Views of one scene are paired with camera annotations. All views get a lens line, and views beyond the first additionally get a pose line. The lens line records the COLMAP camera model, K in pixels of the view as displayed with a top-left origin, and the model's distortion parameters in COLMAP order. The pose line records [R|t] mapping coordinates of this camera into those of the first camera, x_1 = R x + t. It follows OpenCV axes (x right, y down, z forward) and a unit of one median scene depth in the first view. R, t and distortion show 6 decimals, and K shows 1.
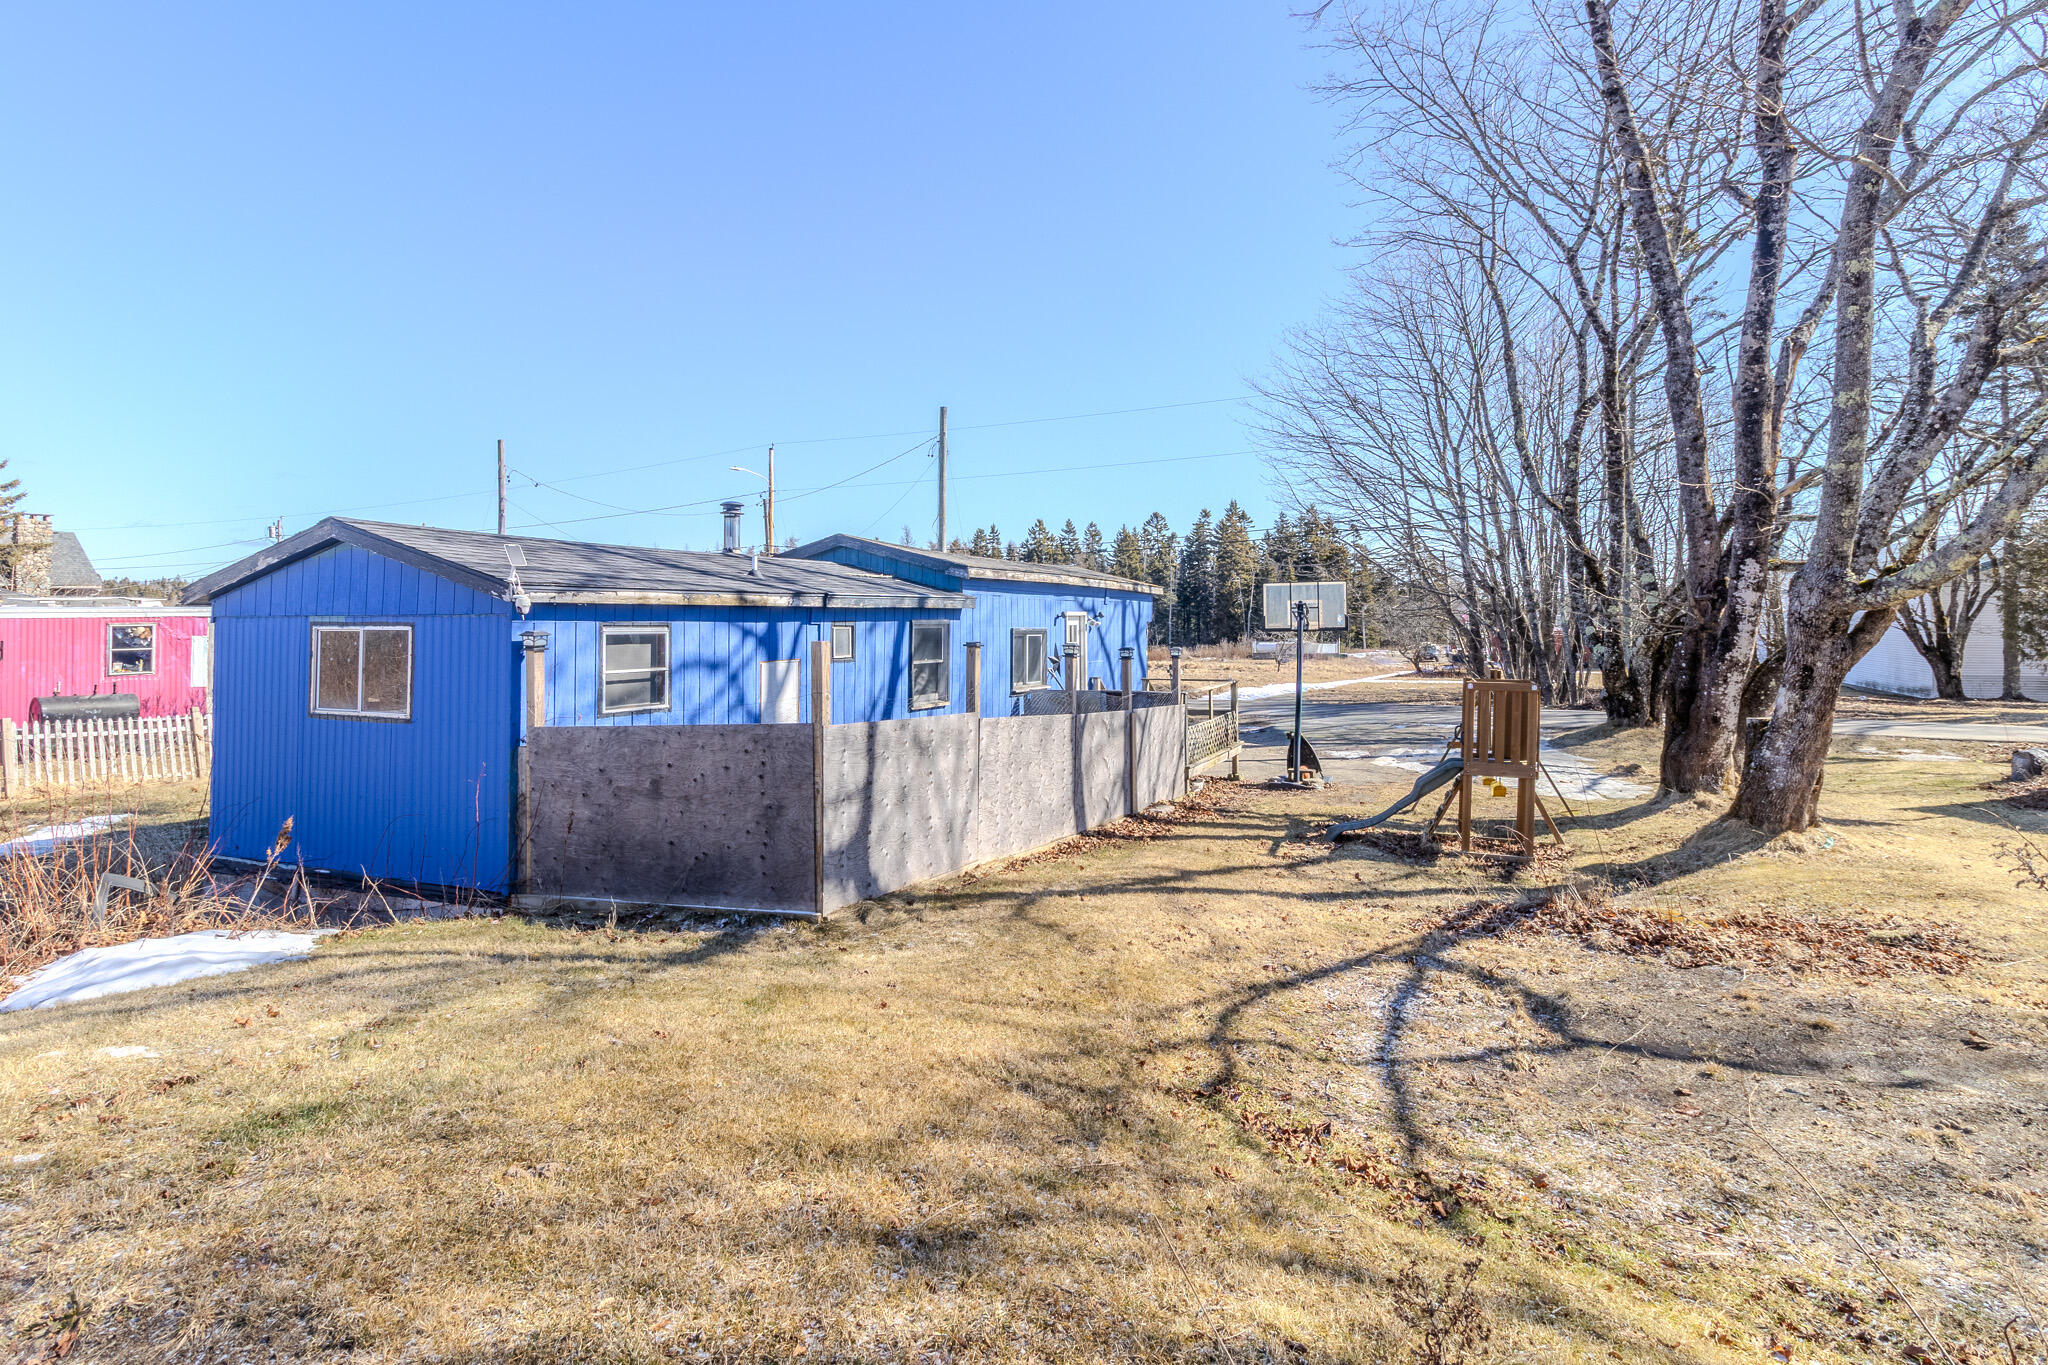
lens RADIAL K [[1133.1, 0, 1024.0], [0, 1133.1, 682.5], [0, 0, 1]] dist [-0.001826, -0.001090]
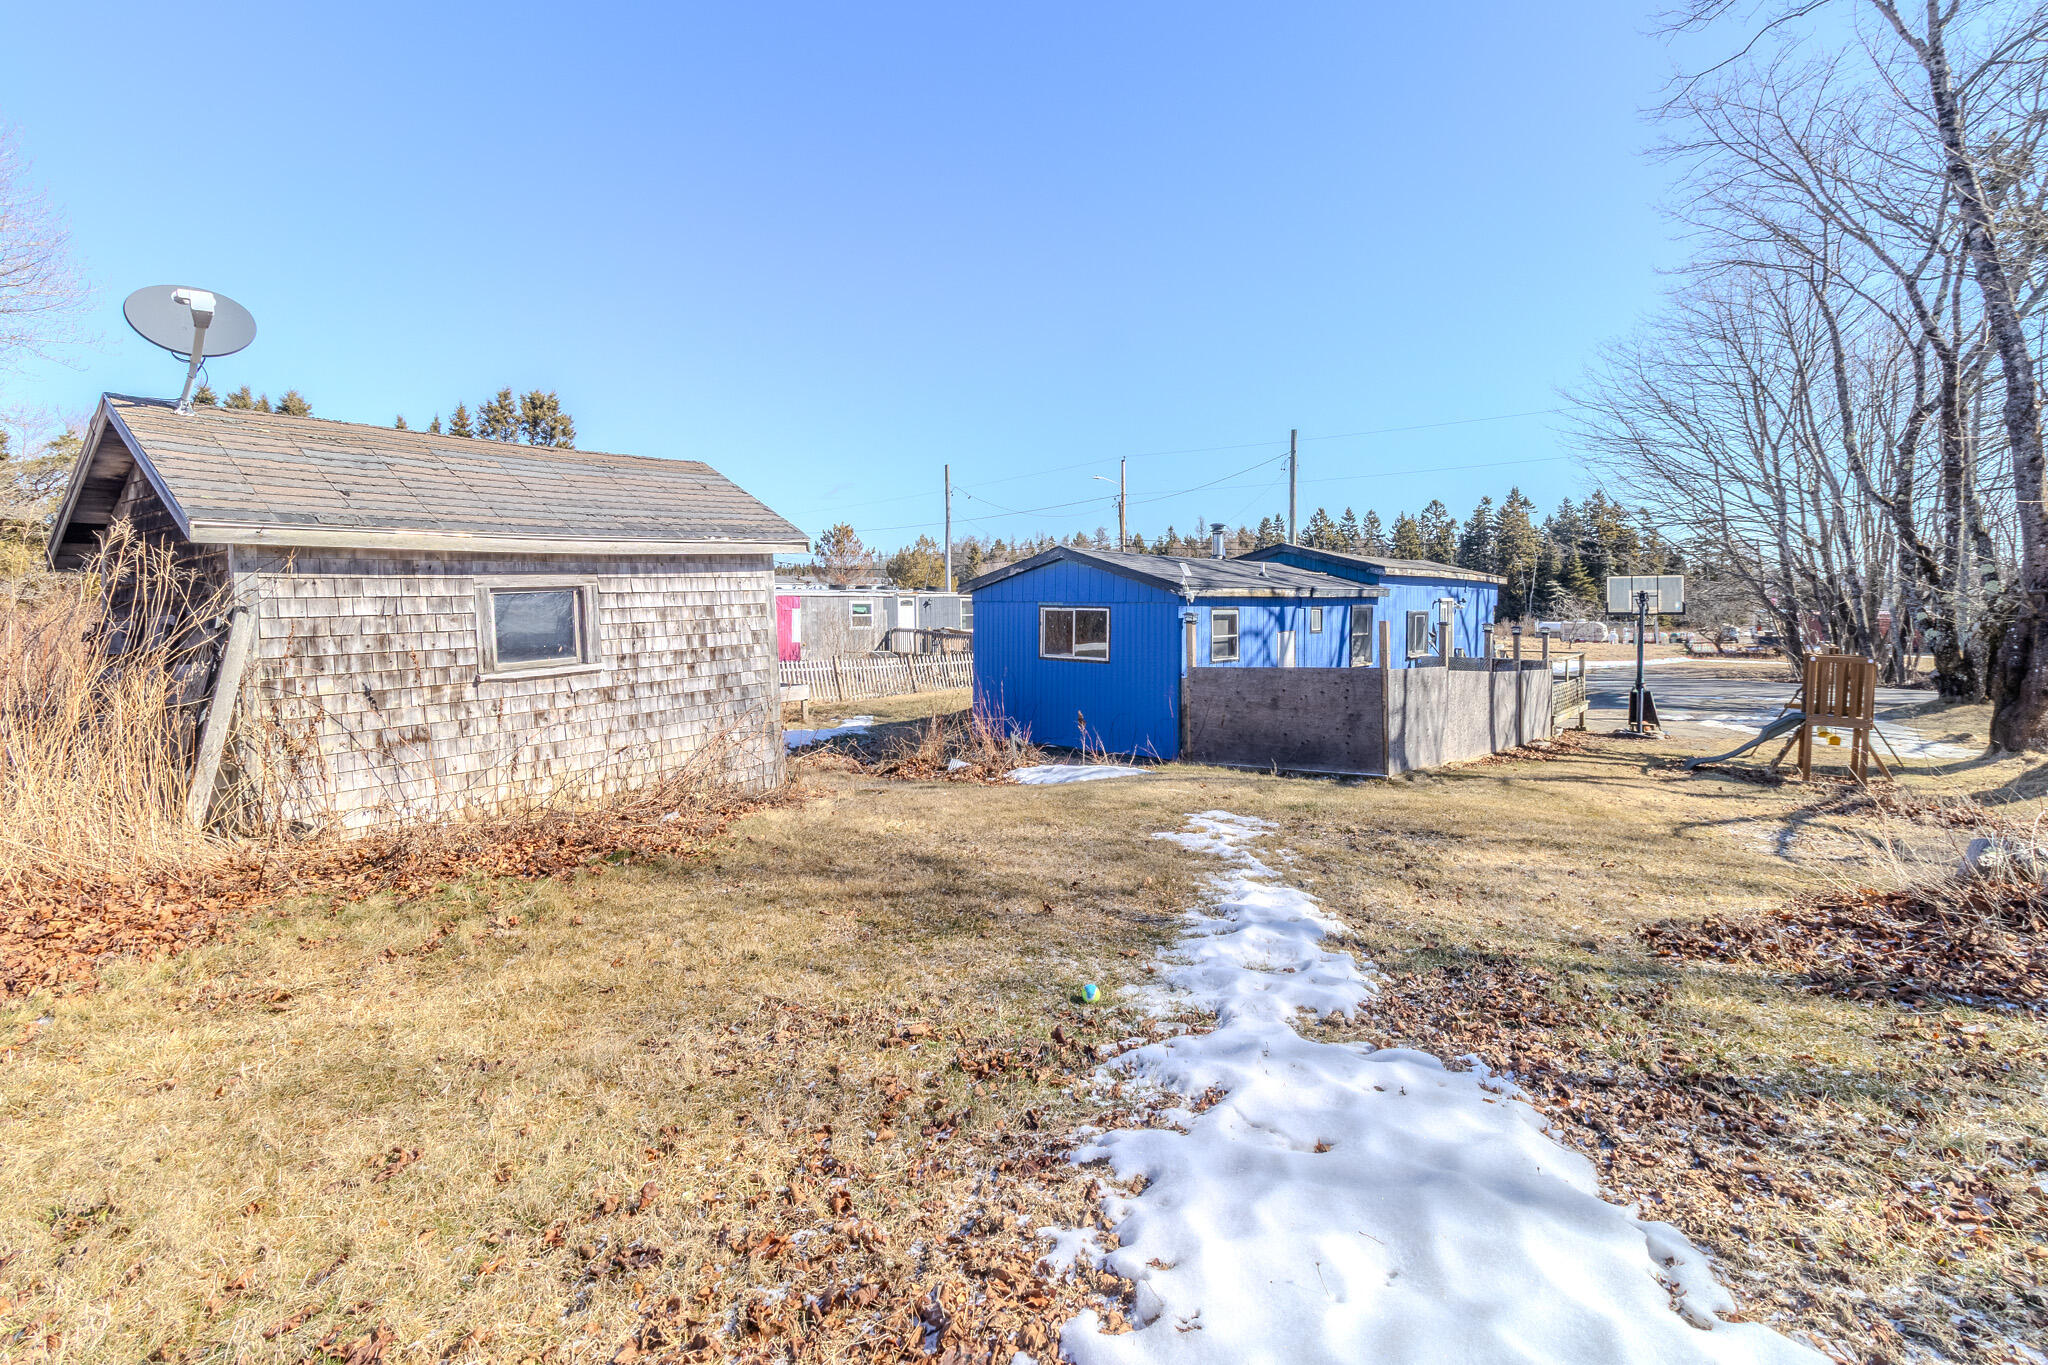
lens RADIAL K [[975.7, 0, 1021.7], [0, 975.7, 654.1], [0, 0, 1]] dist [-0.000653, 0.000116]
pose [[0.960695, 0.022714, -0.276676, -0.086973], [-0.021999, 0.999742, 0.005686, 0.005437], [0.276733, 0.000624, 0.960947, -0.171924]]
